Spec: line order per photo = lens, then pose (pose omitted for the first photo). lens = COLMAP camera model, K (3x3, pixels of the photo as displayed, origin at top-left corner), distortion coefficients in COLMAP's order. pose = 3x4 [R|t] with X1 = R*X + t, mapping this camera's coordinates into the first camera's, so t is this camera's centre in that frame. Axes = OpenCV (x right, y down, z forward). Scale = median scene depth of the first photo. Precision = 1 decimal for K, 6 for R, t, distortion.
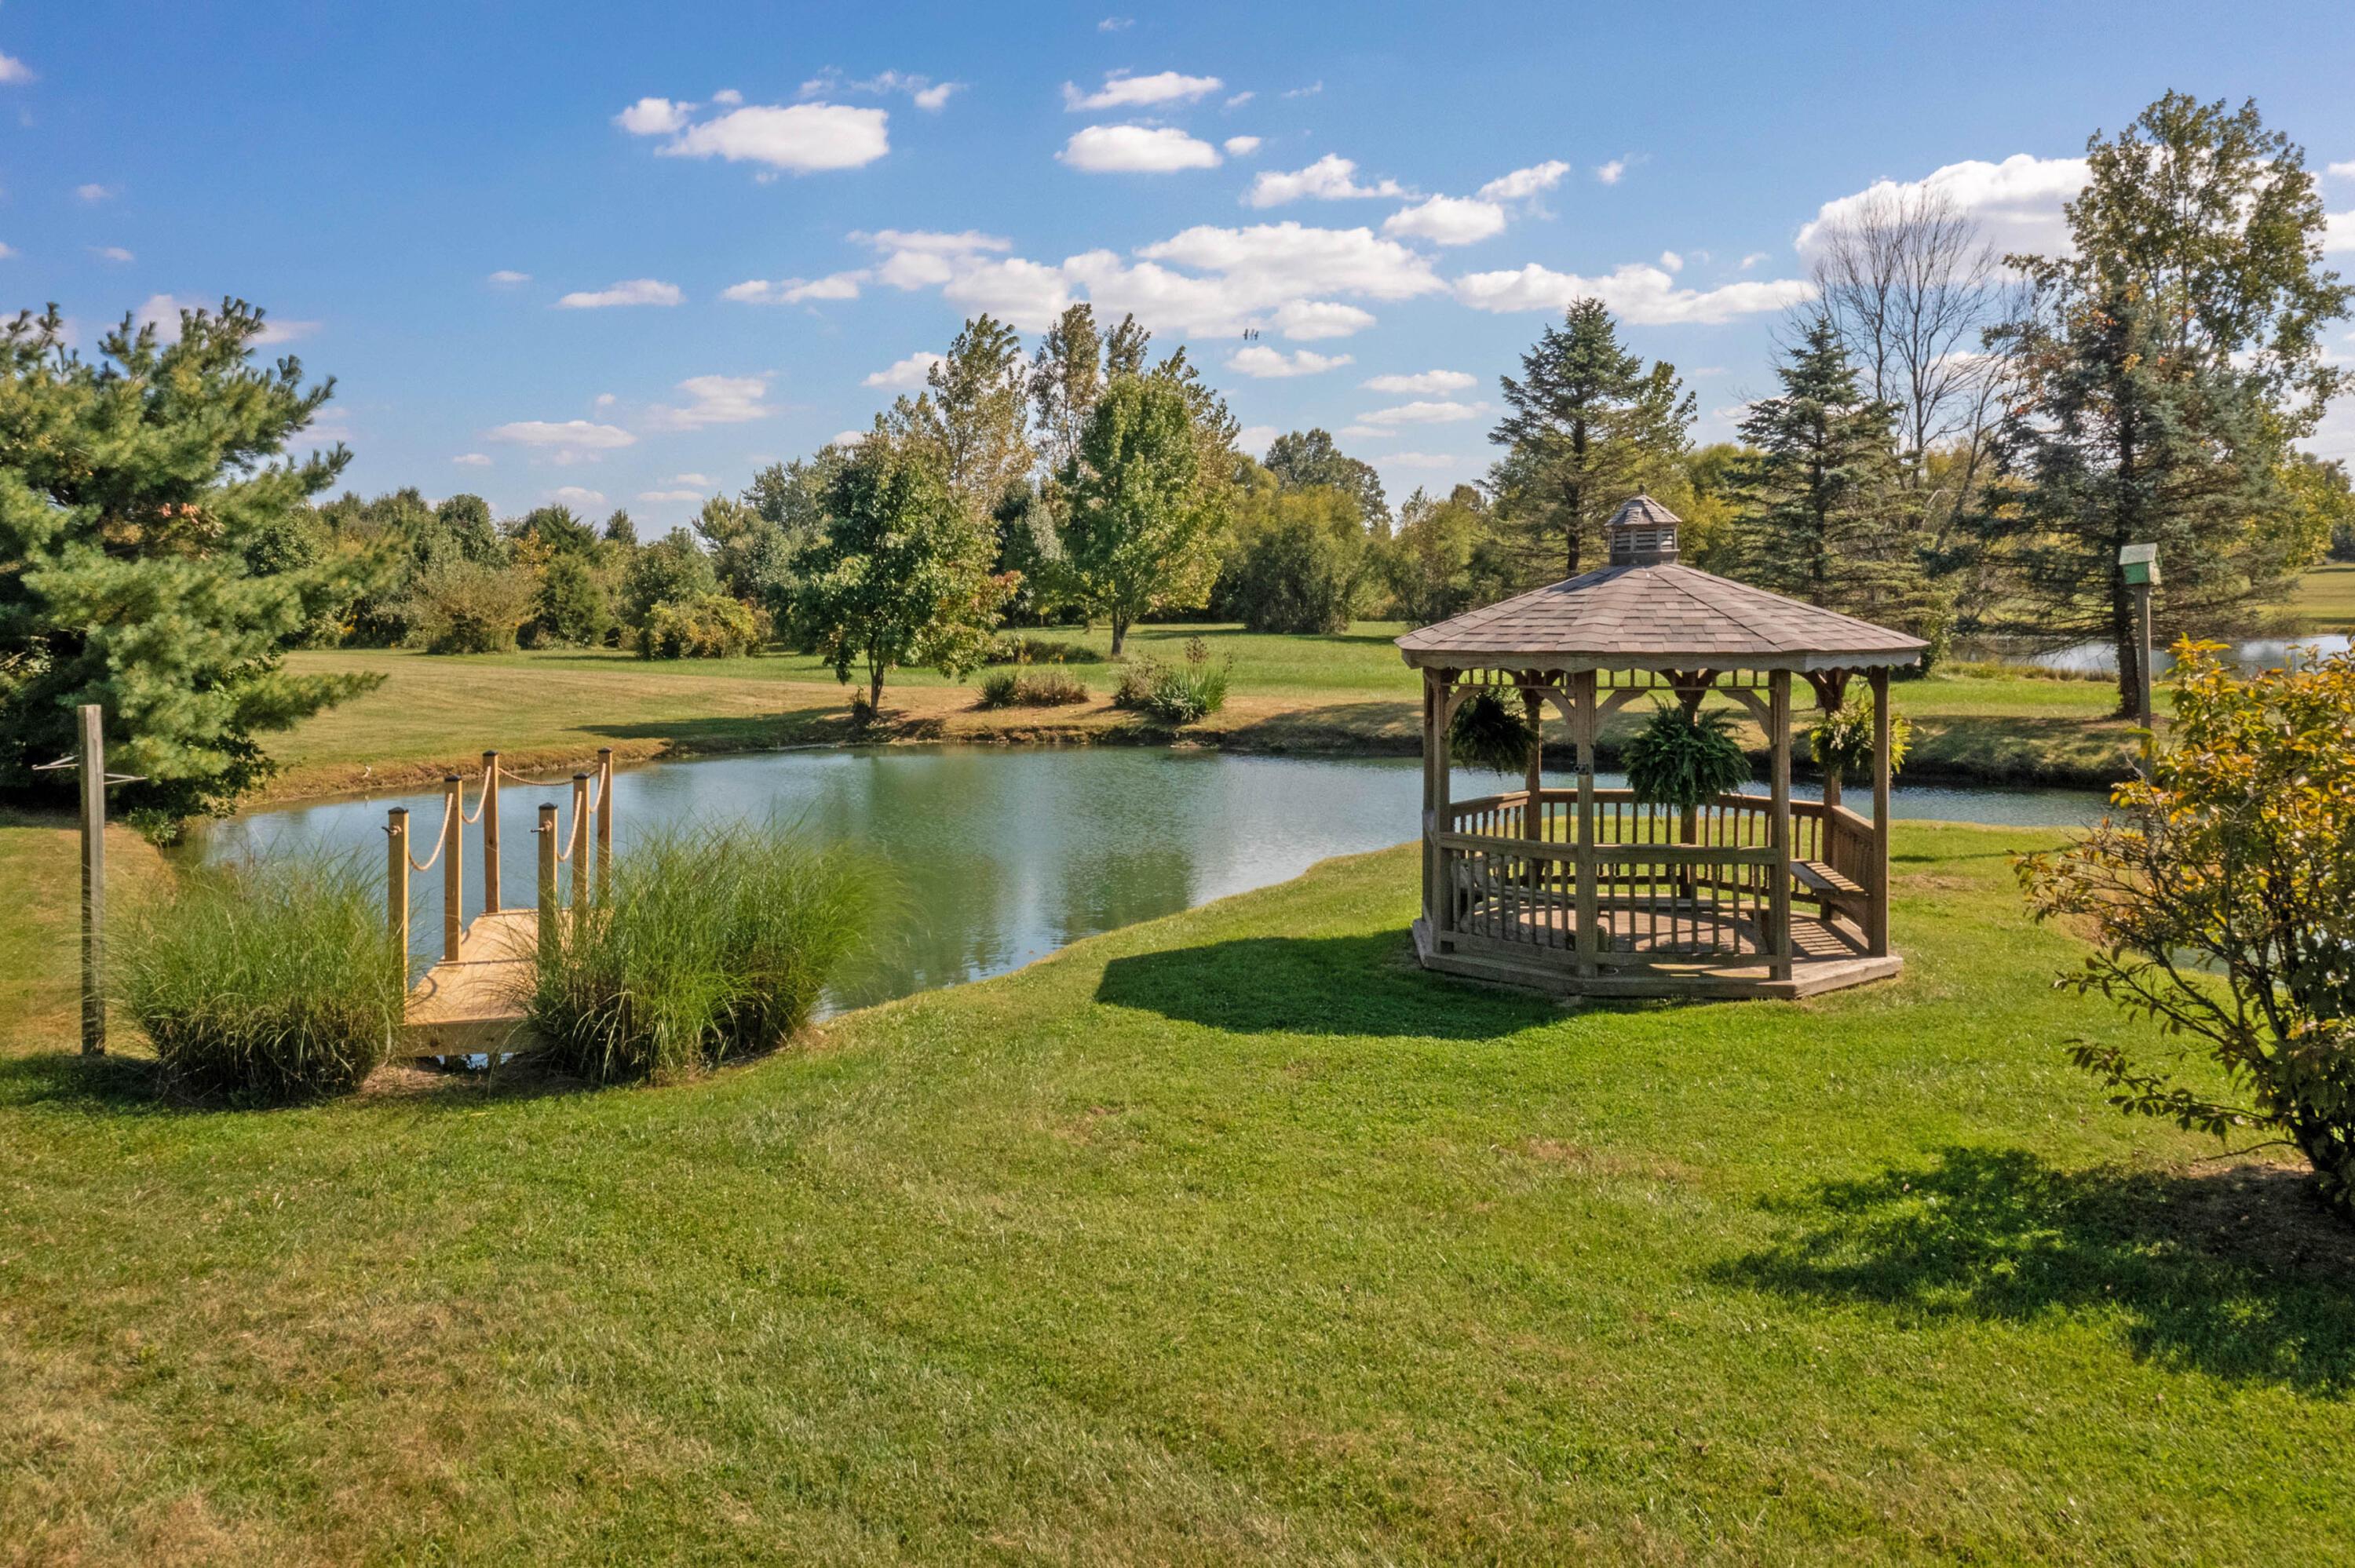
lens RADIAL K [[2054.2, 0, 1177.1], [0, 2054.2, 767.0], [0, 0, 1]] dist [-0.003898, 0.019480]
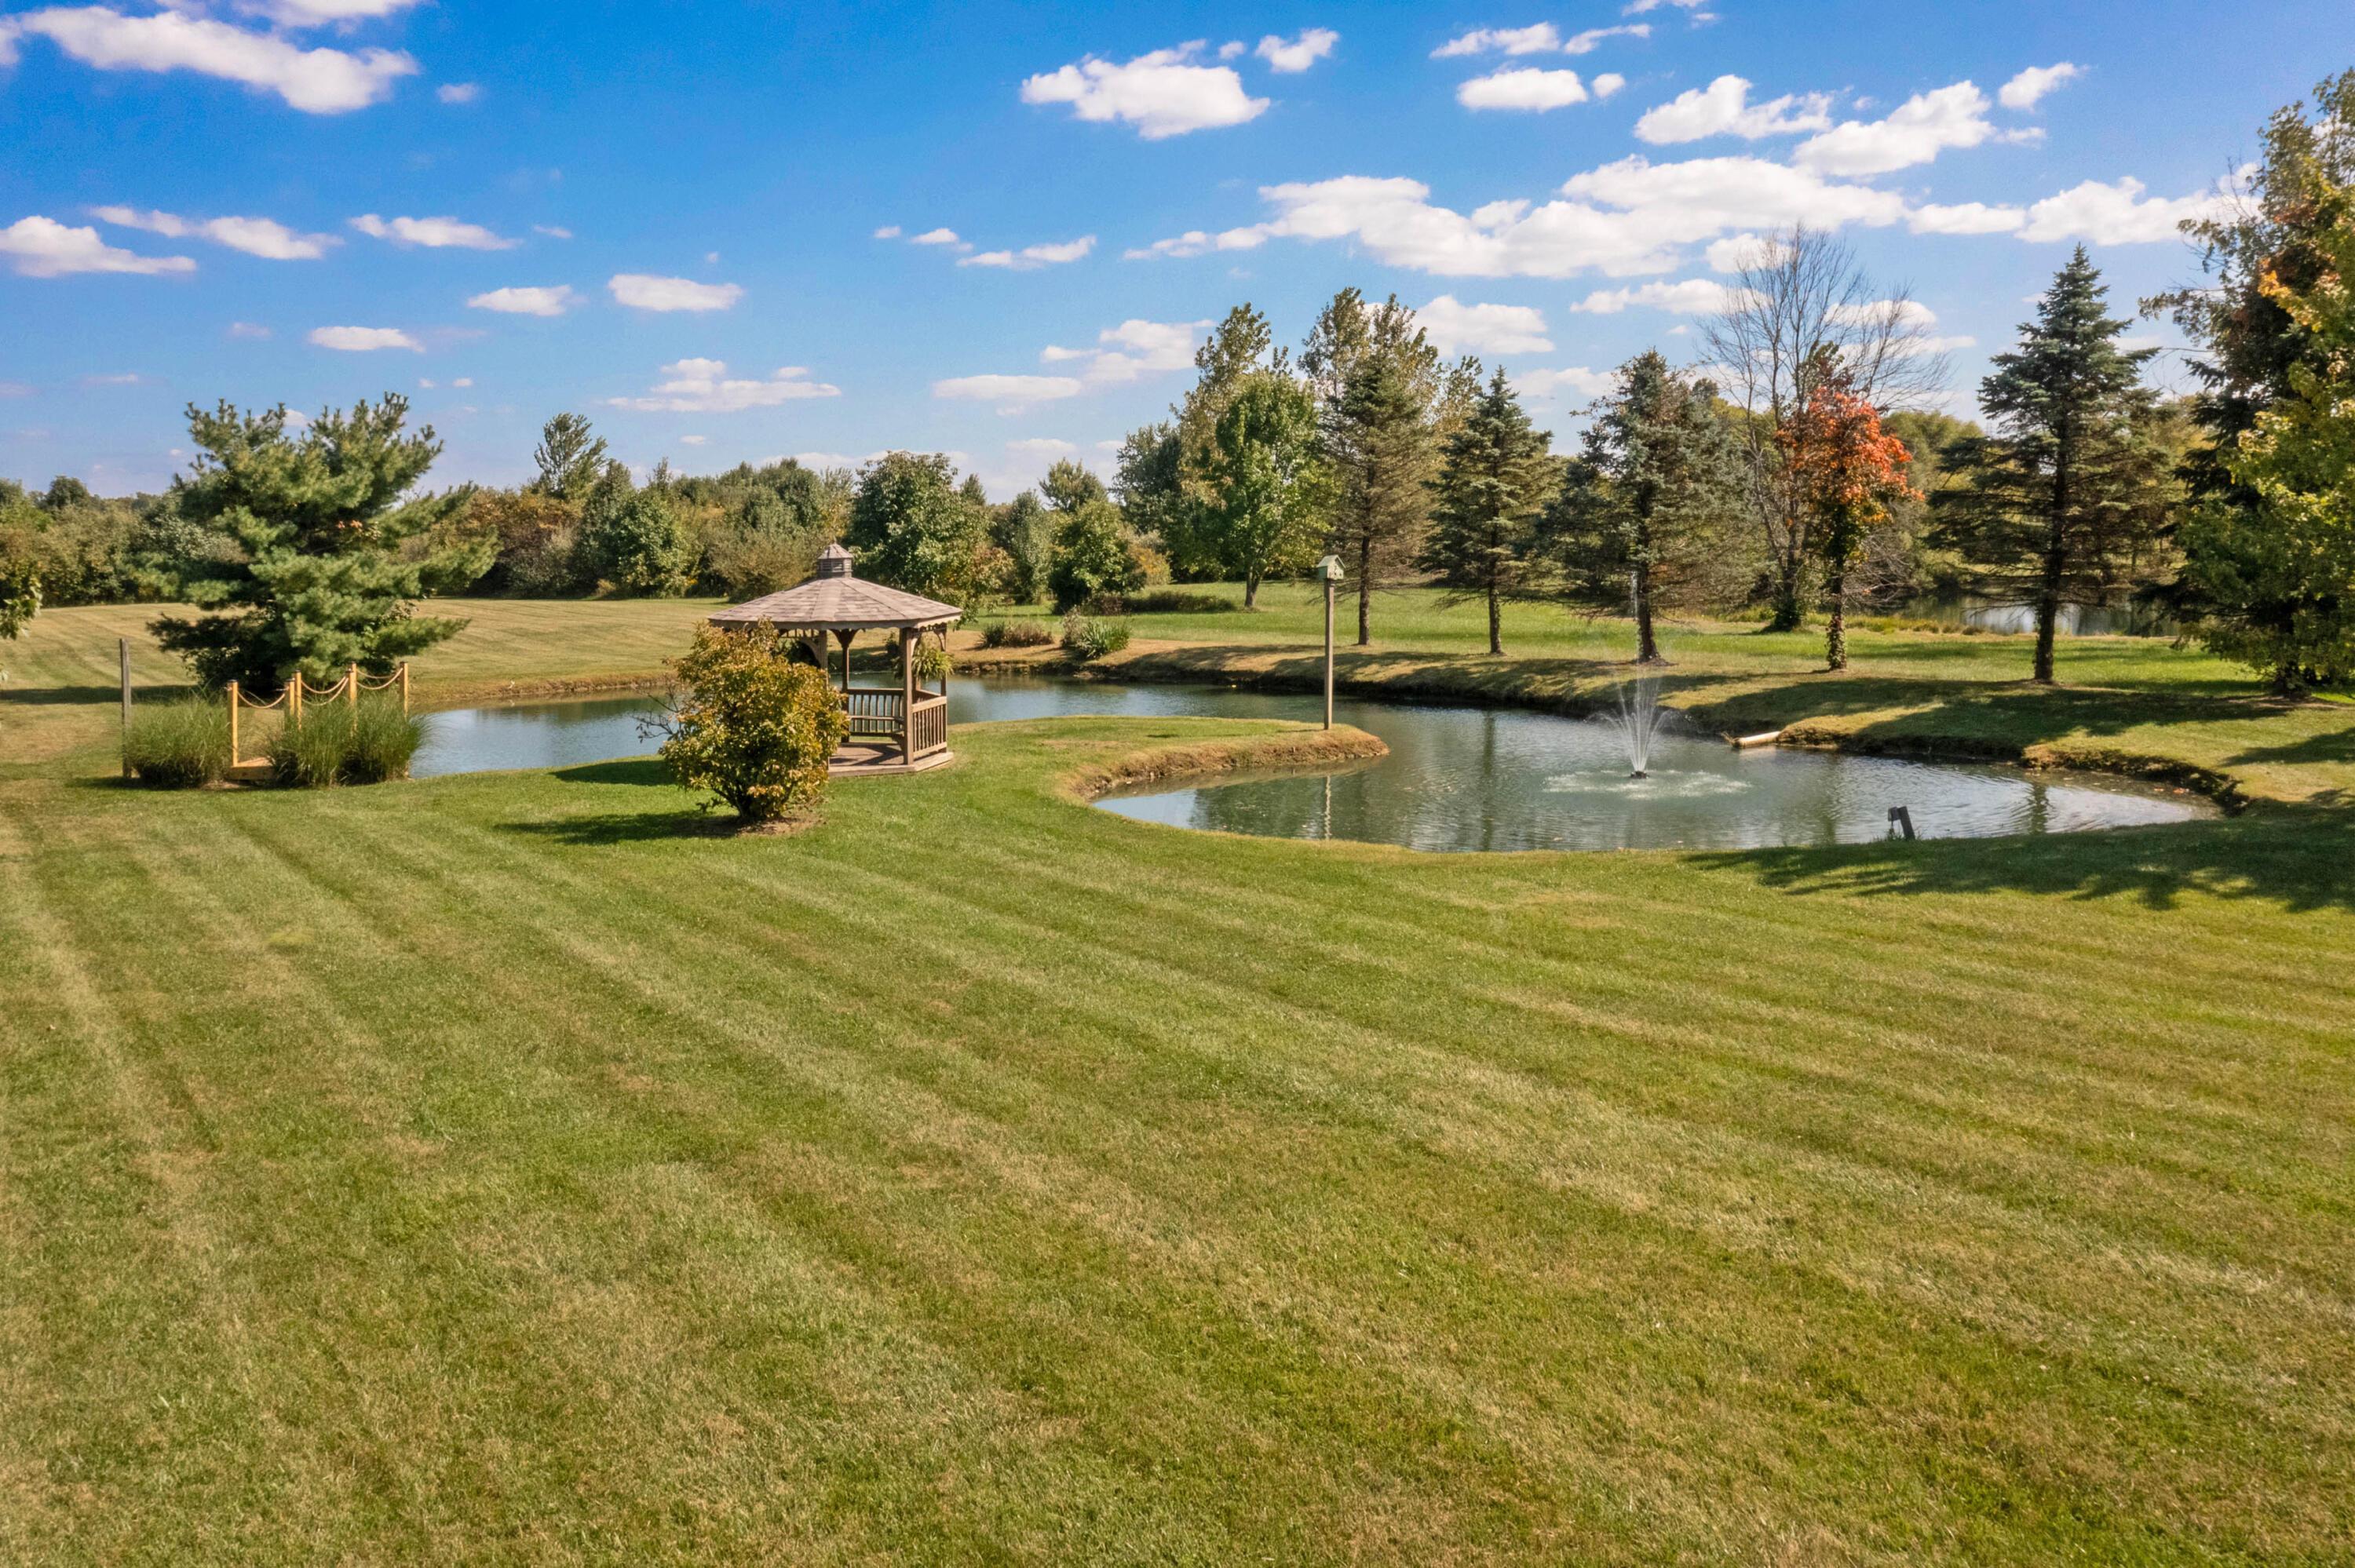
lens RADIAL K [[1943.3, 0, 1183.6], [0, 1943.3, 800.1], [0, 0, 1]] dist [0.001976, 0.001930]
pose [[0.981998, 0.023528, -0.187421, 0.321241], [-0.014601, 0.998698, 0.048870, 0.008752], [0.188327, -0.045254, 0.981063, -0.294782]]
